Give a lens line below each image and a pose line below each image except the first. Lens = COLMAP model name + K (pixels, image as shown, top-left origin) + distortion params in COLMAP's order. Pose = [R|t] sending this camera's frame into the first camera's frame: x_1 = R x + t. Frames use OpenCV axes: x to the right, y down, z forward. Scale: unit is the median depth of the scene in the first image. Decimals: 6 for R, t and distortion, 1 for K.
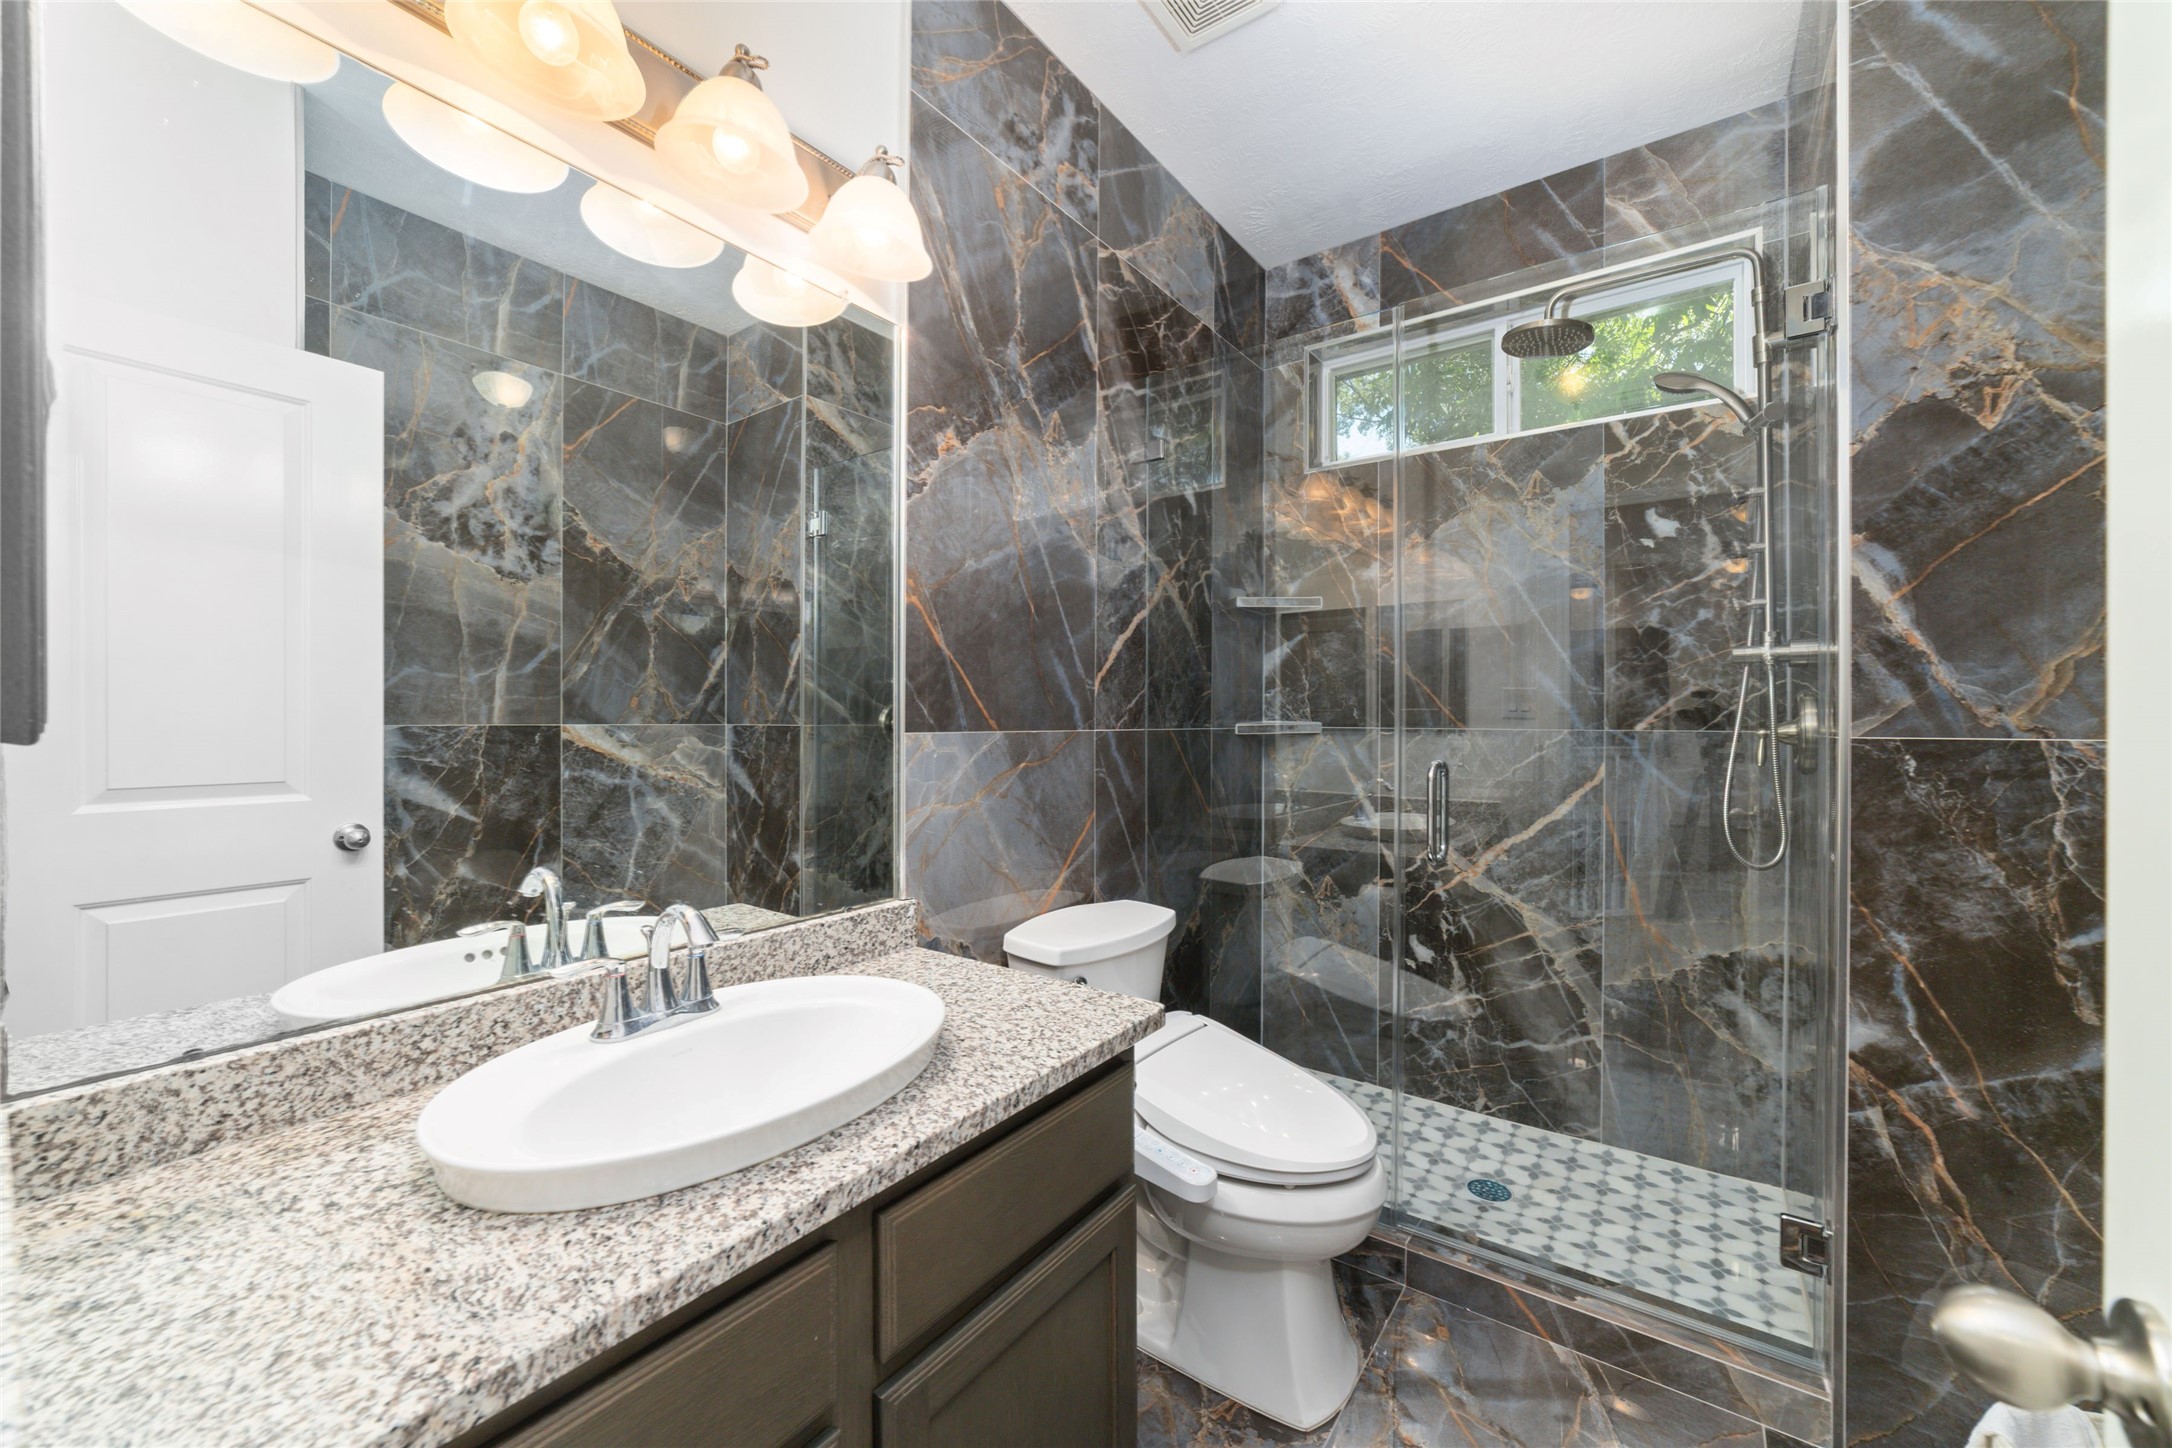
lens RADIAL K [[829.9, 0, 1091.6], [0, 829.9, 720.0], [0, 0, 1]] dist [-0.016452, 0.000290]
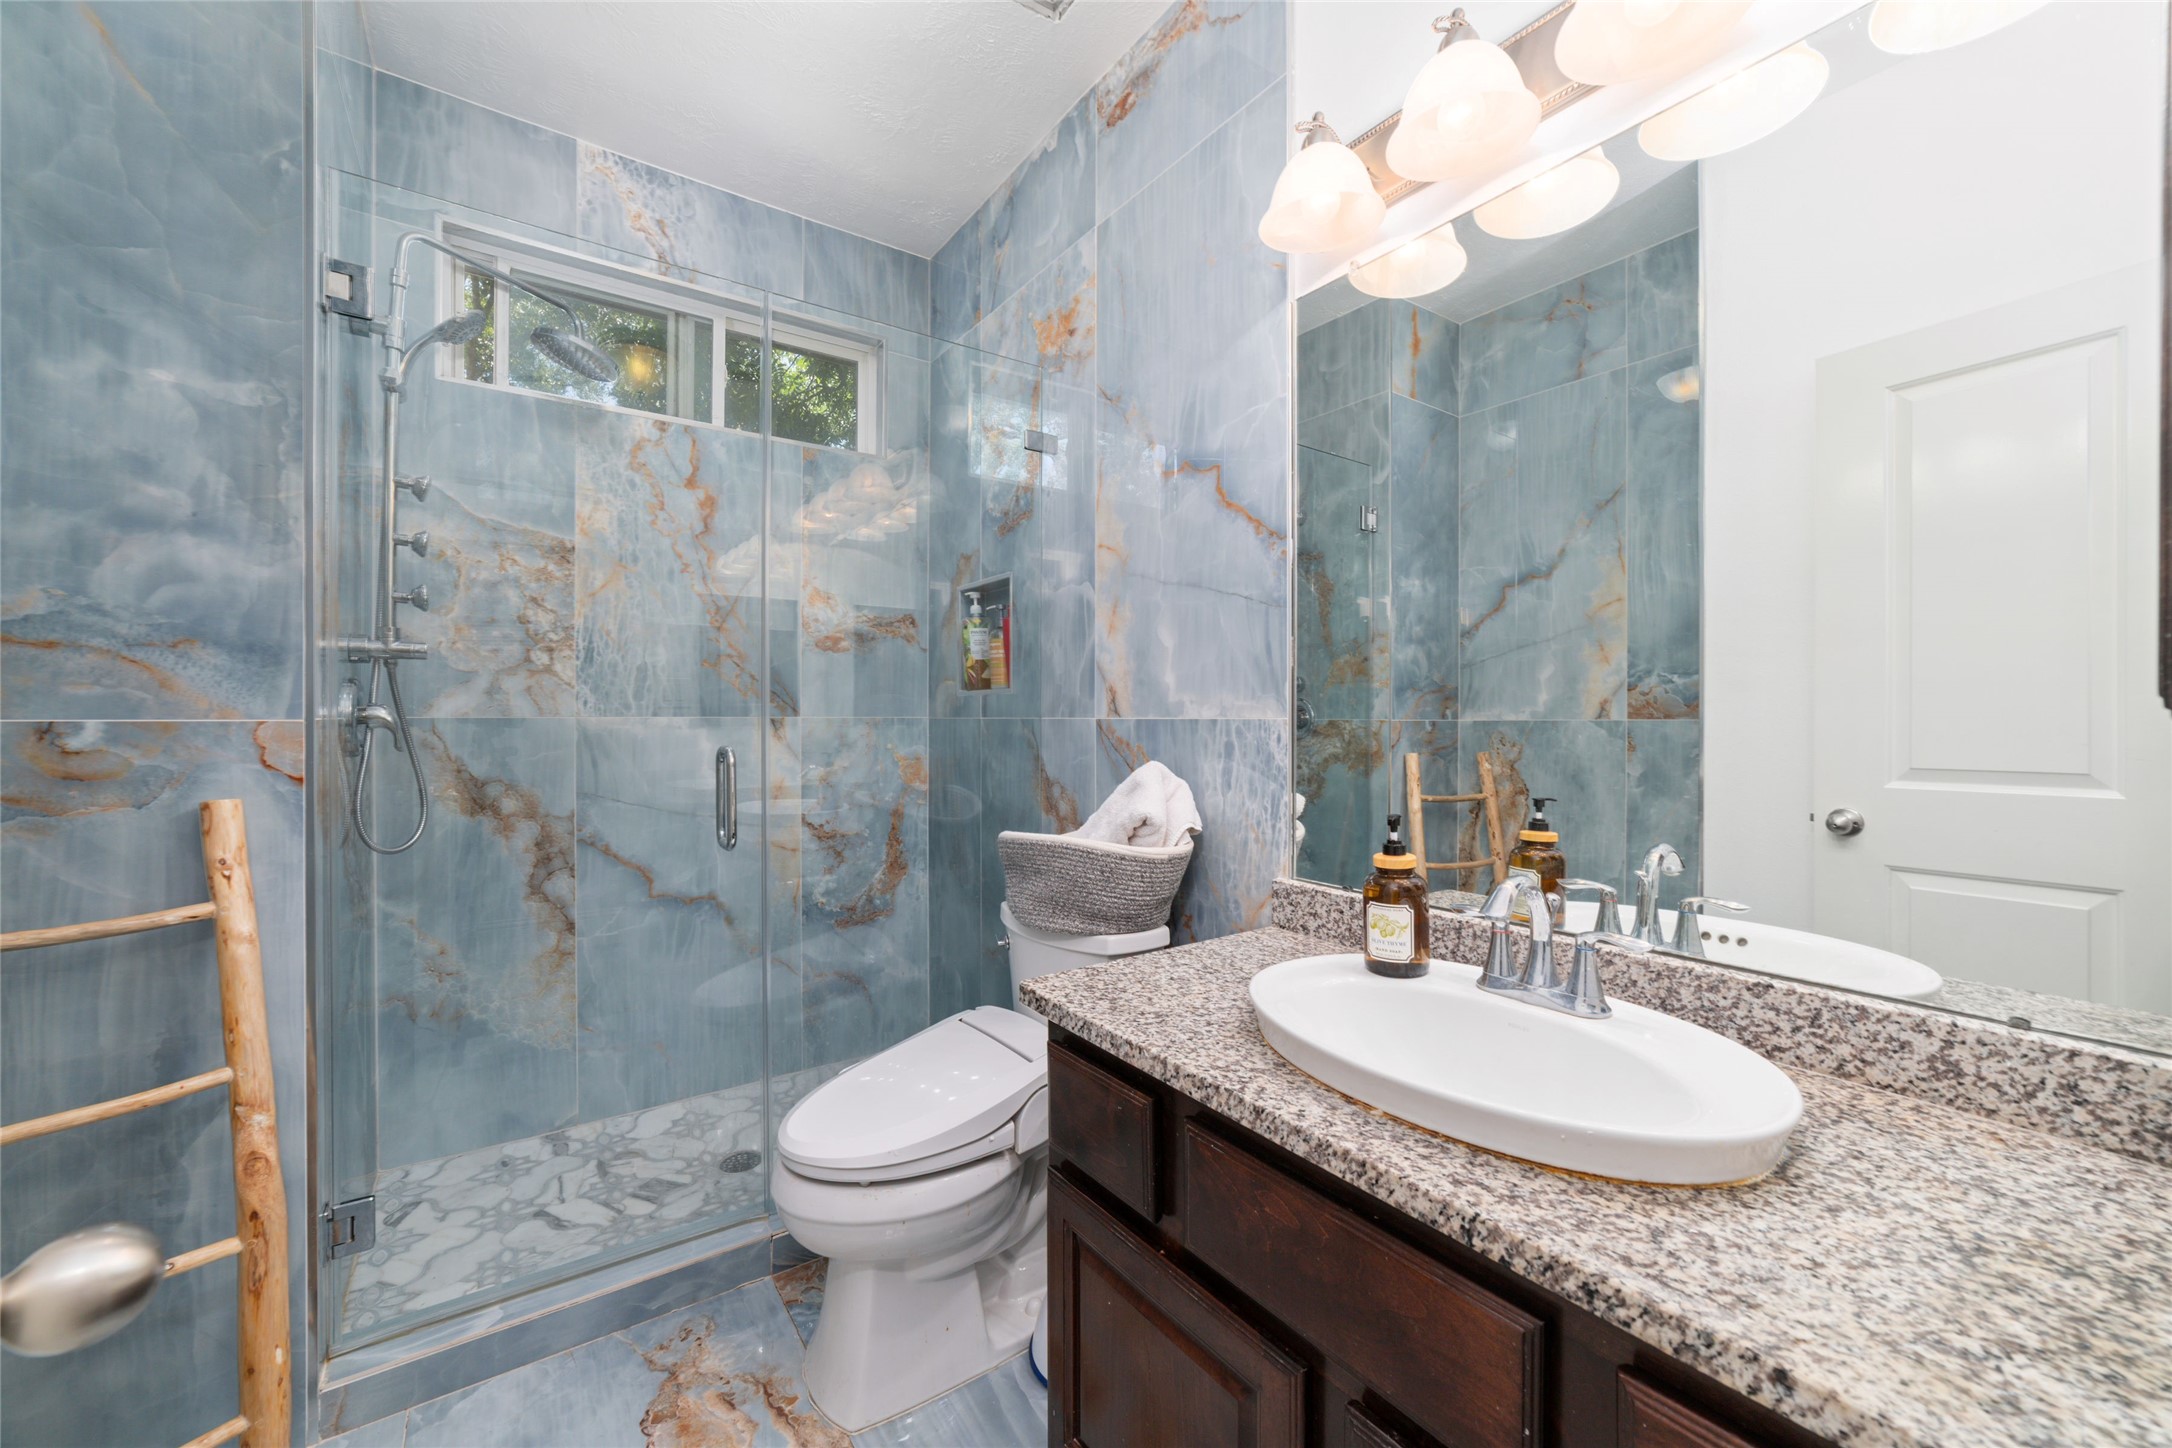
lens RADIAL K [[829.9, 0, 1091.6], [0, 829.9, 720.0], [0, 0, 1]] dist [-0.016452, 0.000290]
pose [[-0.322102, 0.008383, -0.946668, 0.428086], [0.003243, 0.999965, 0.007751, 0.012750], [0.946699, -0.000573, -0.322118, 0.577134]]
